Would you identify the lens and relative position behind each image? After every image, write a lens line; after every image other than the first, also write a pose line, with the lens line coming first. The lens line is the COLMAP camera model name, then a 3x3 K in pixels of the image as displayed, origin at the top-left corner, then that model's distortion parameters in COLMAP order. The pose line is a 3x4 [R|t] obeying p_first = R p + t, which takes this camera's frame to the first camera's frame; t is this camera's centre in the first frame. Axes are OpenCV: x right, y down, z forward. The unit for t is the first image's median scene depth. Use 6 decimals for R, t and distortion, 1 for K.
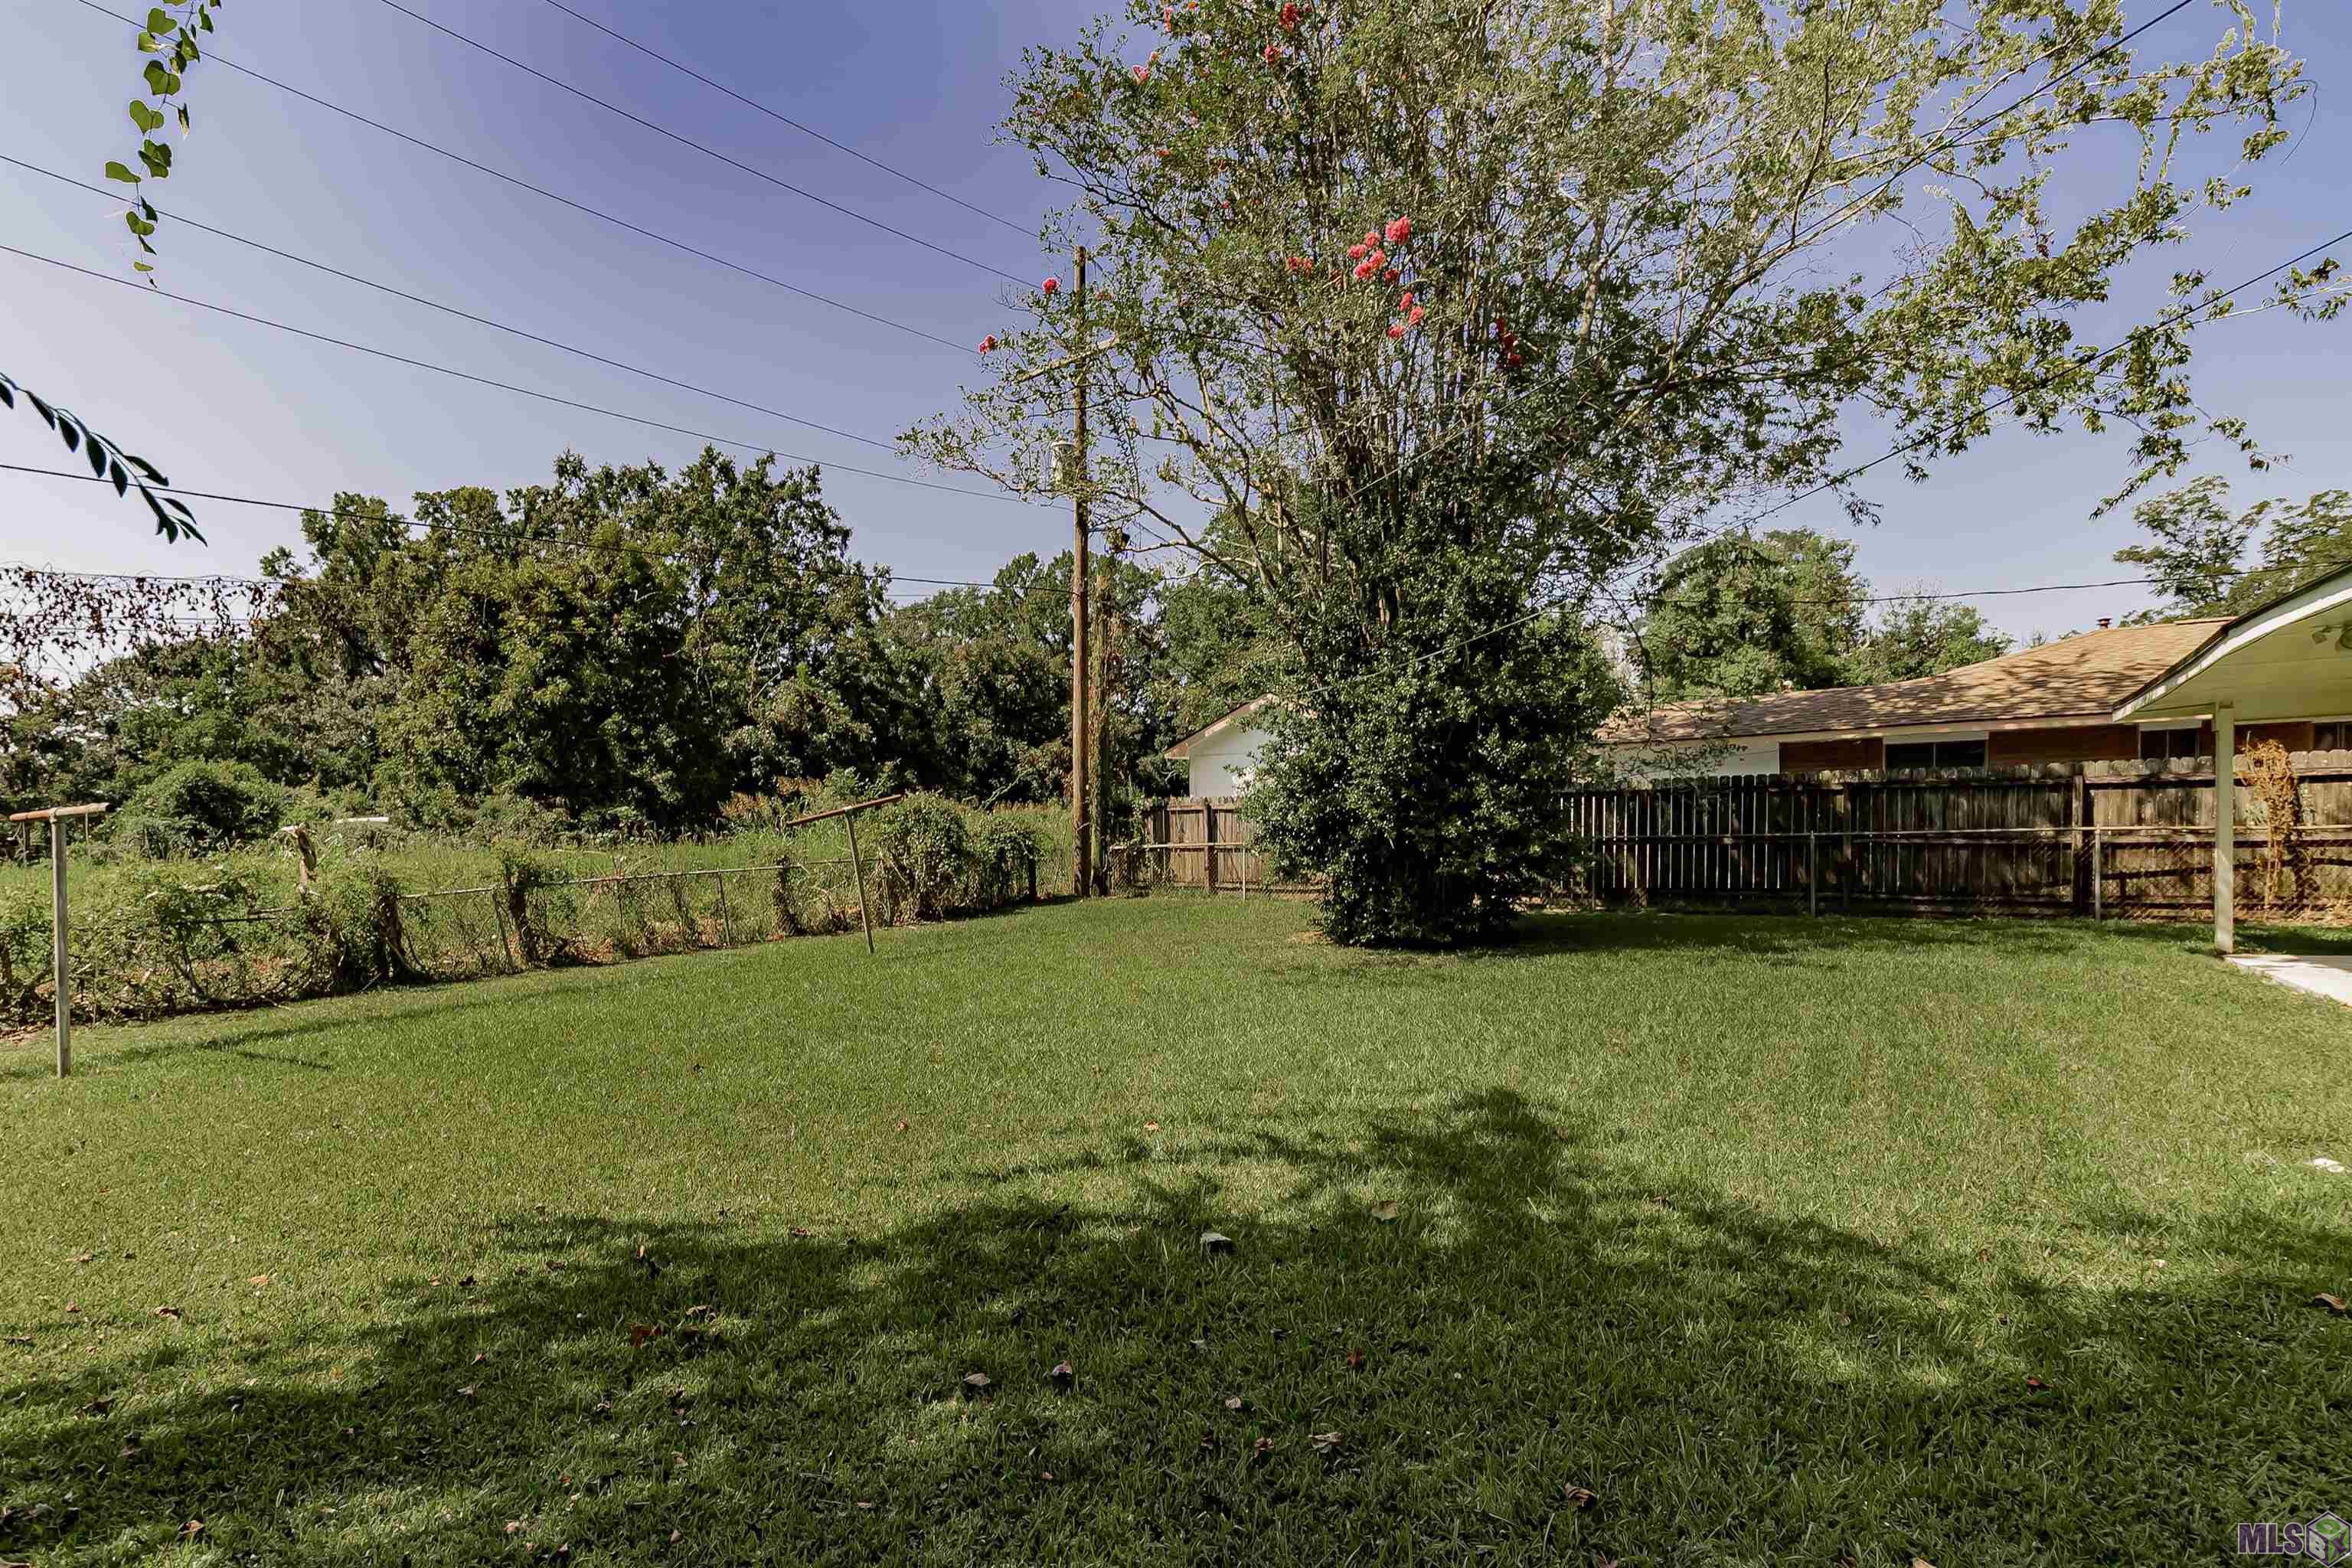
lens RADIAL K [[1063.2, 0, 1157.3], [0, 1063.2, 793.4], [0, 0, 1]] dist [-0.003352, -0.000680]
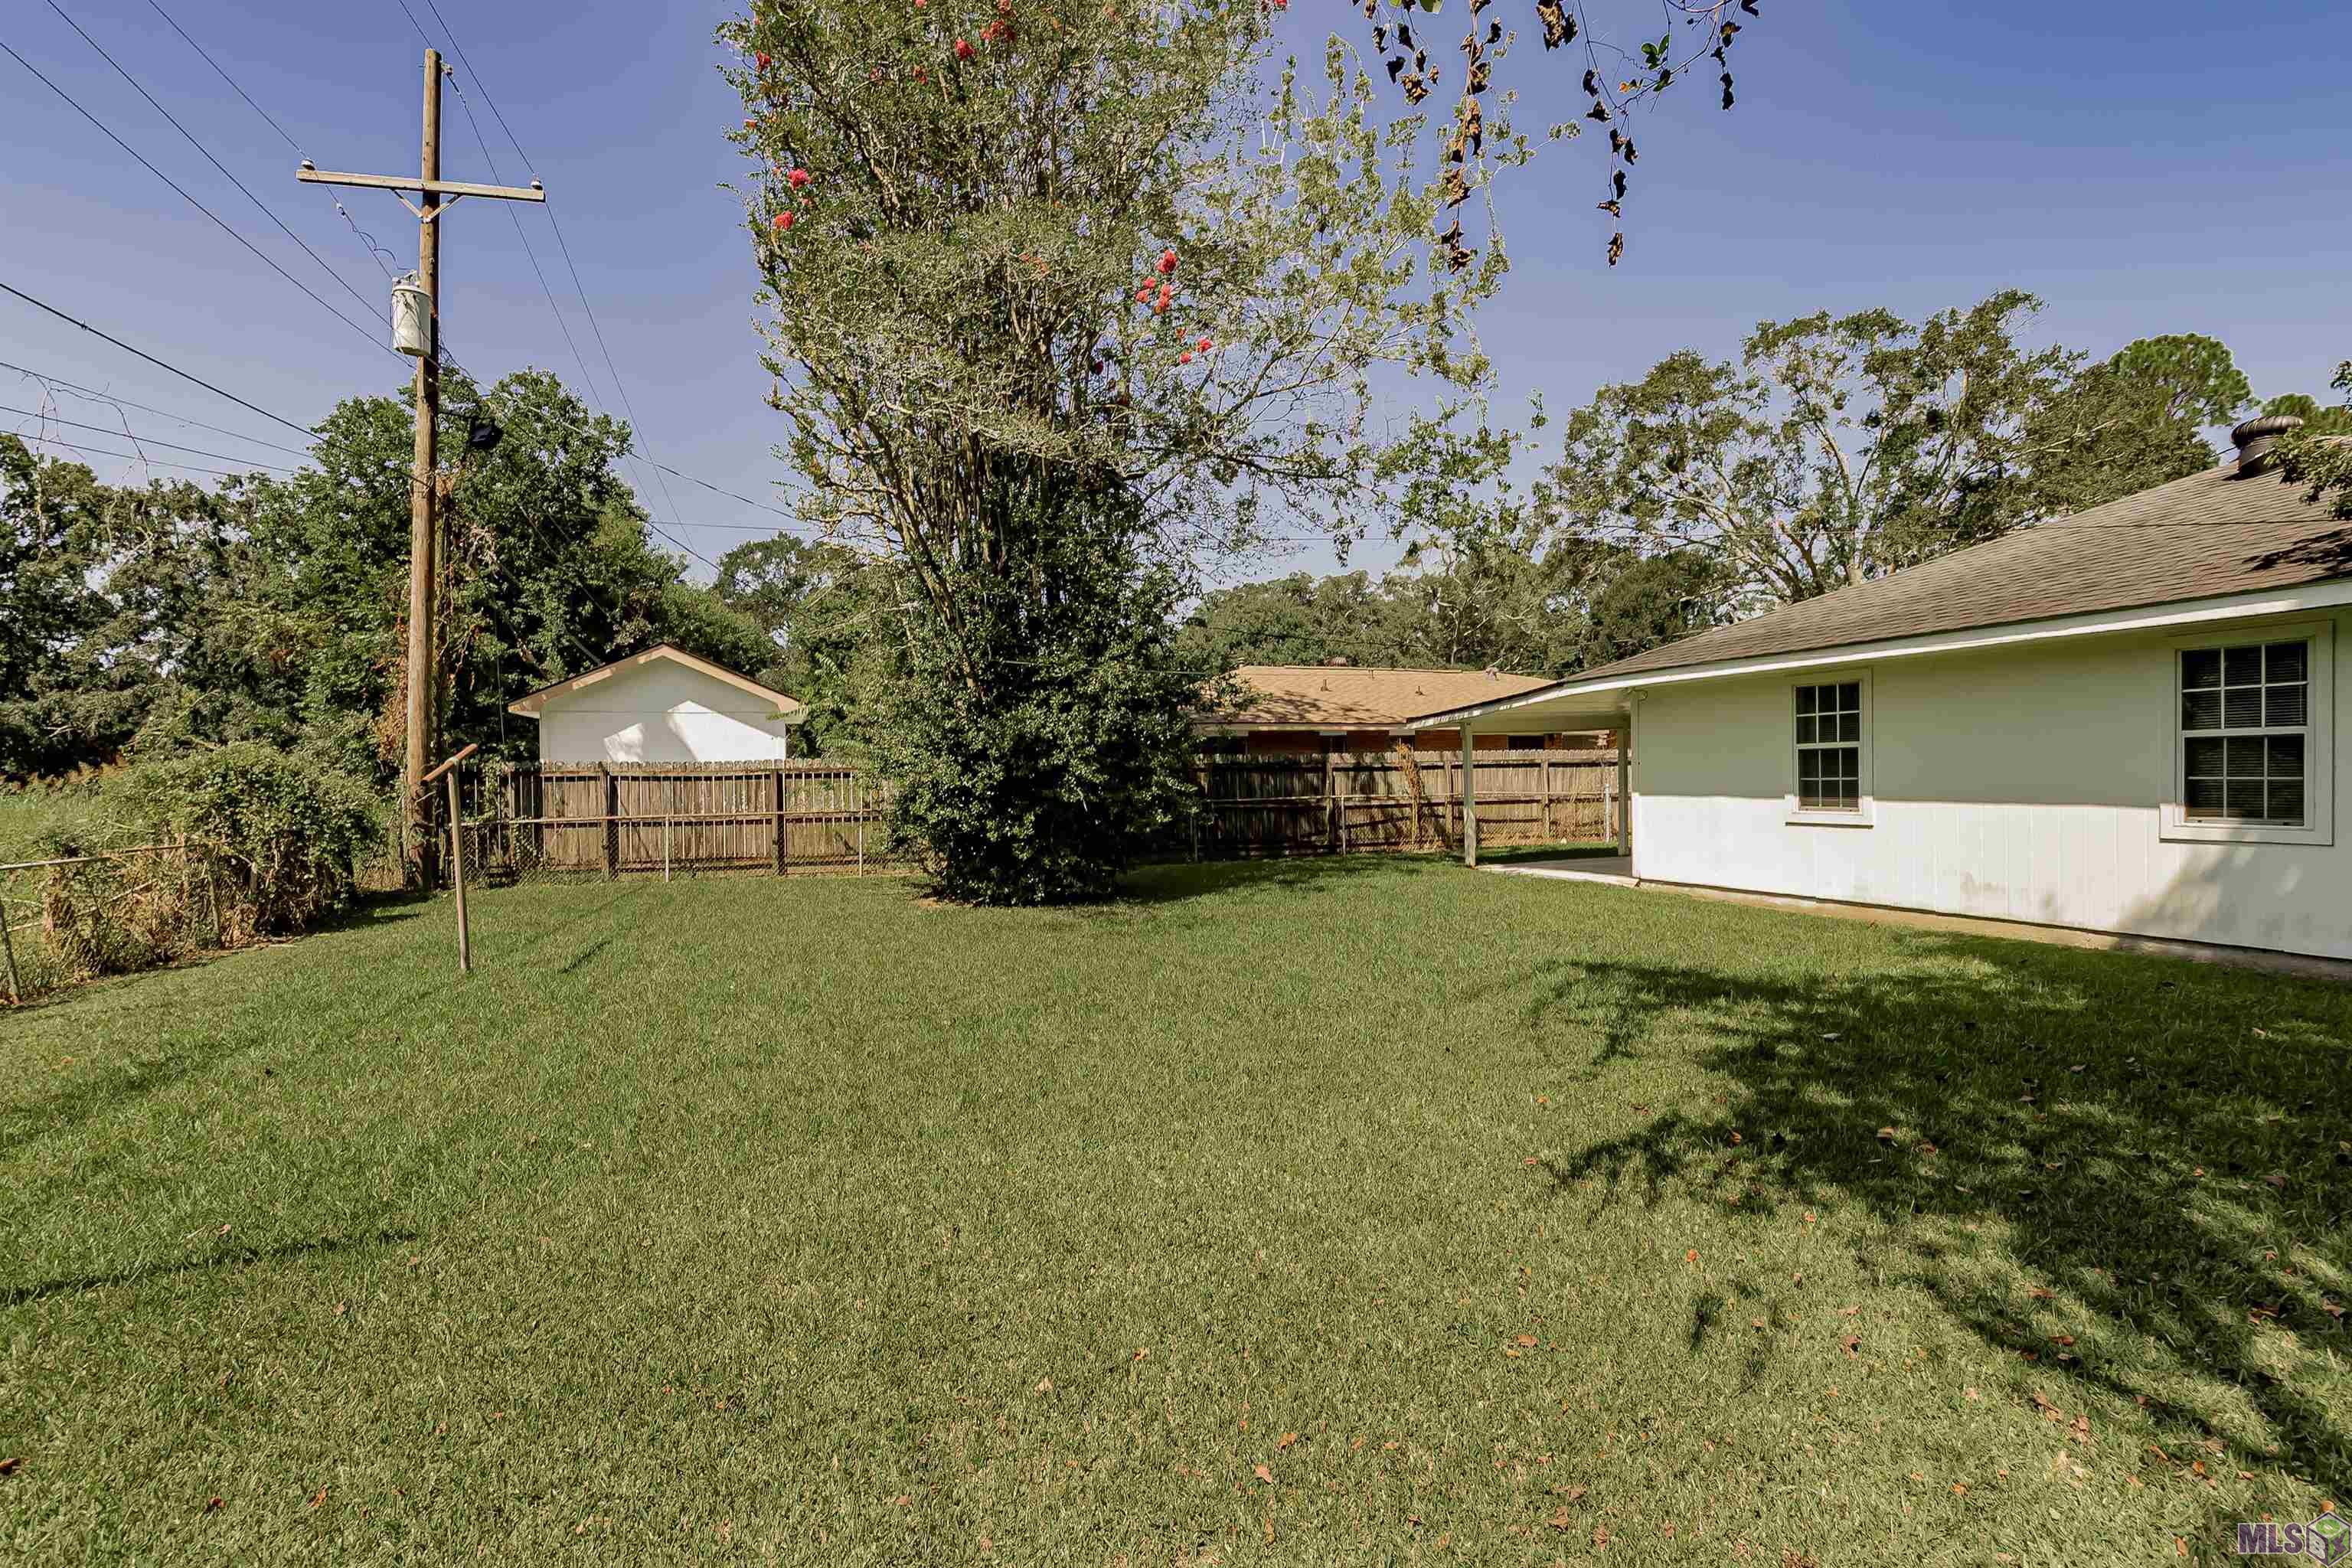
lens RADIAL K [[1063.2, 0, 1157.3], [0, 1063.2, 793.4], [0, 0, 1]] dist [-0.003352, -0.000680]
pose [[0.648282, 0.005204, 0.761383, -0.455948], [-0.020258, 0.999741, 0.010416, 0.016726], [-0.761131, -0.022176, 0.648219, 0.192186]]
